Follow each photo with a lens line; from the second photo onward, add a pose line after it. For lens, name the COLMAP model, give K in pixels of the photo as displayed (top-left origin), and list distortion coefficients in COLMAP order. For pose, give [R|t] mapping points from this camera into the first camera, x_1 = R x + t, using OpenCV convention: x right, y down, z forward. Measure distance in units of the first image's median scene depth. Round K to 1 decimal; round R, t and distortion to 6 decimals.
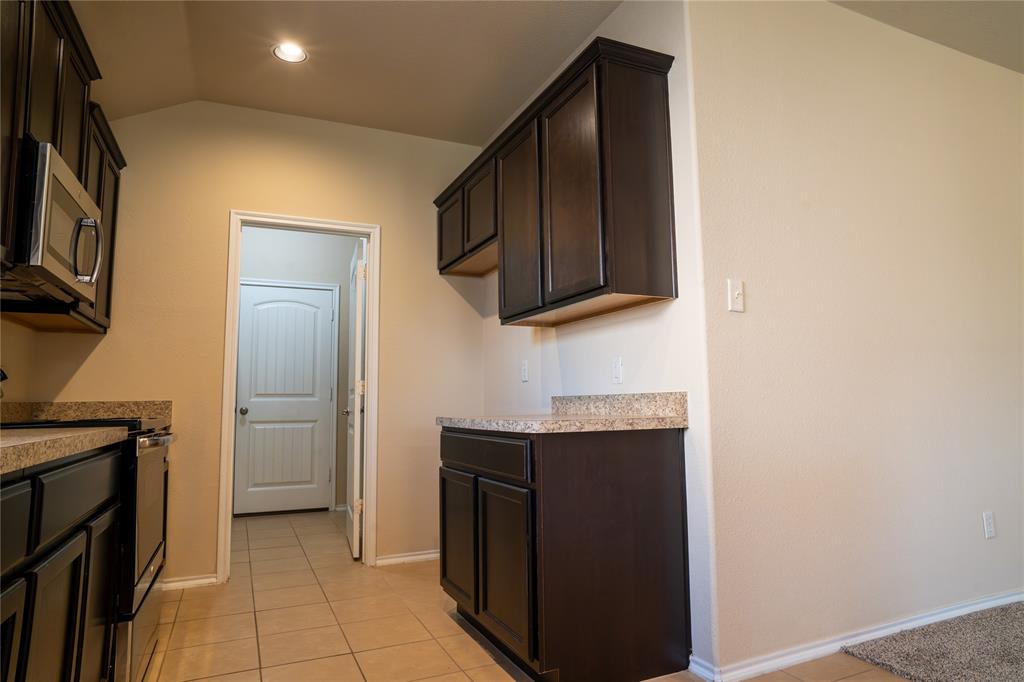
lens RADIAL K [[603.3, 0, 512.6], [0, 603.3, 335.9], [0, 0, 1]] dist [-0.077047, 0.054258]
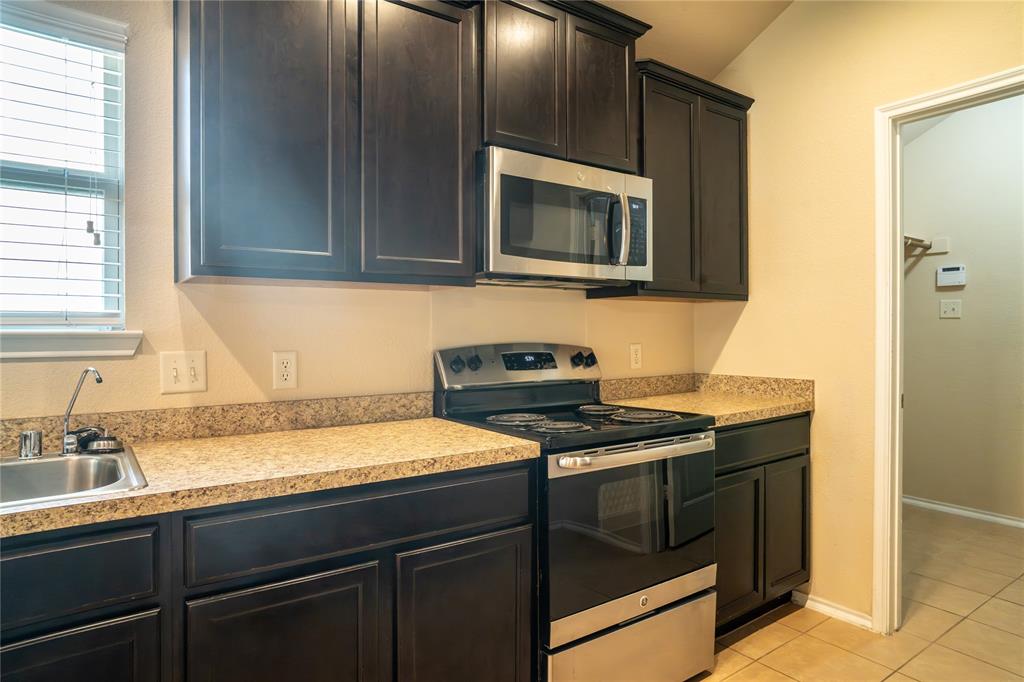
lens RADIAL K [[603.3, 0, 512.6], [0, 603.3, 335.9], [0, 0, 1]] dist [-0.077047, 0.054258]
pose [[0.192928, 0.021683, -0.980973, 0.133302], [0.109342, 0.993054, 0.043454, -0.029611], [0.975102, -0.115645, 0.189217, 0.487572]]
